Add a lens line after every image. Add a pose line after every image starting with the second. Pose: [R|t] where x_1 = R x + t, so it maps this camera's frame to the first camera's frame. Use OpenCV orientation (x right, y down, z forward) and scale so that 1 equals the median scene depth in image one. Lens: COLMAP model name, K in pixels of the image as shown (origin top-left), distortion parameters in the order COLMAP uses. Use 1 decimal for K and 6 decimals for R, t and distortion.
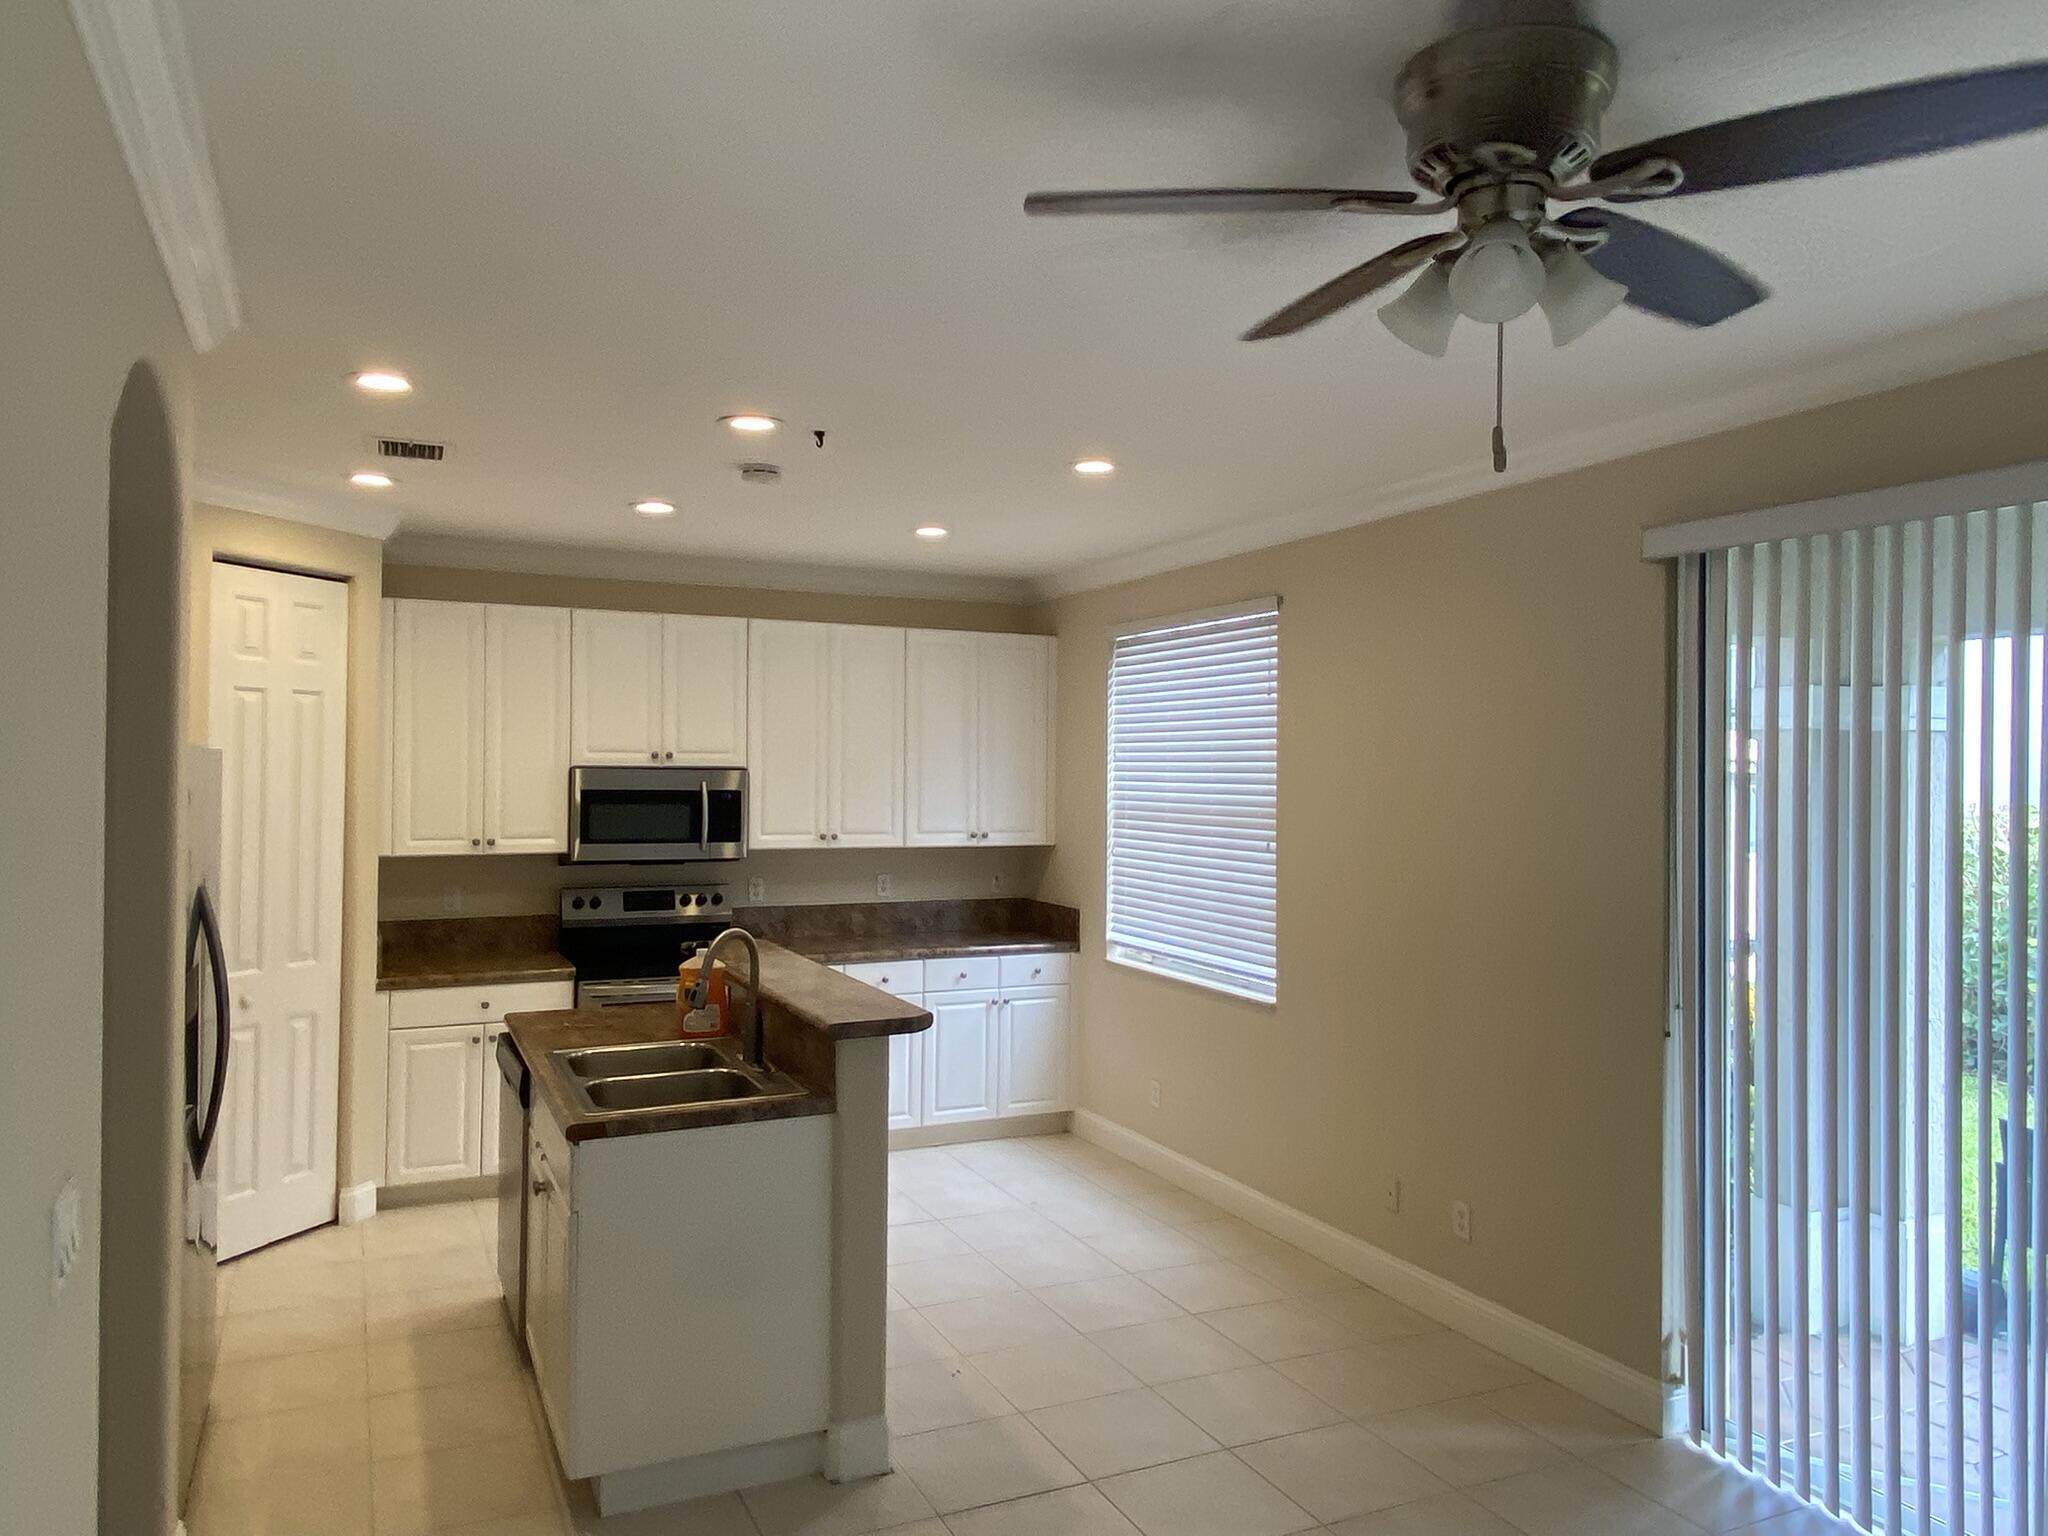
lens RADIAL K [[1394.8, 0, 1025.2], [0, 1394.8, 761.7], [0, 0, 1]] dist [0.030057, -0.001843]
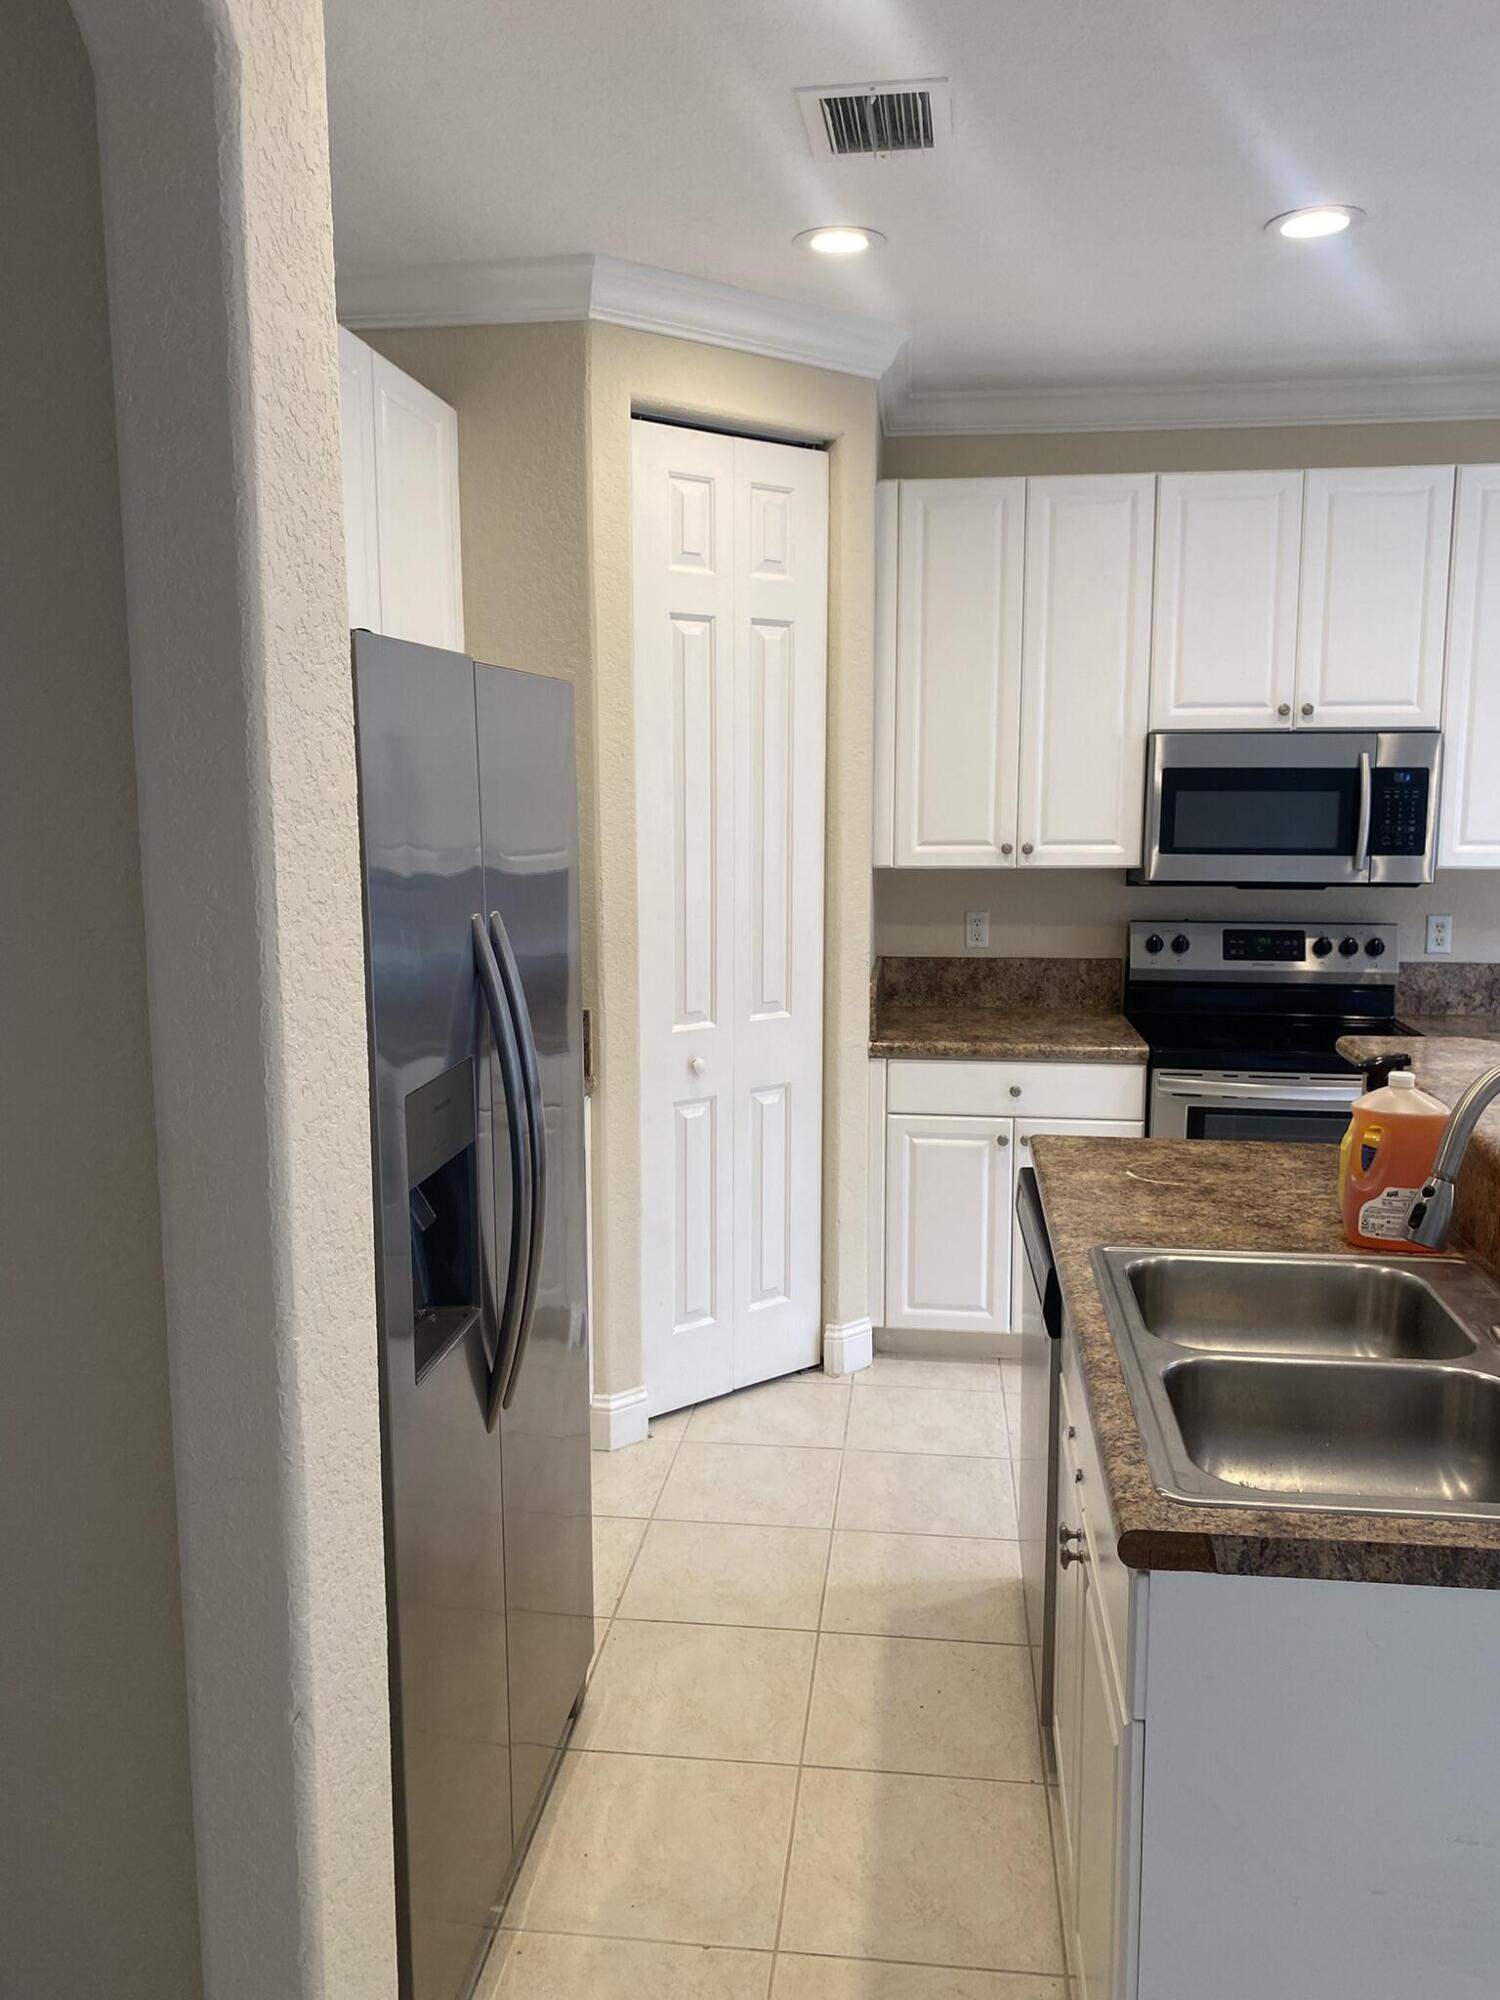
lens RADIAL K [[1547.6, 0, 747.9], [0, 1547.6, 989.6], [0, 0, 1]] dist [0.067266, -0.139197]
pose [[0.845312, 0.063614, -0.530473, -0.101483], [0.012982, 0.990147, 0.139426, 0.019728], [0.534116, -0.124745, 0.836157, 0.313801]]
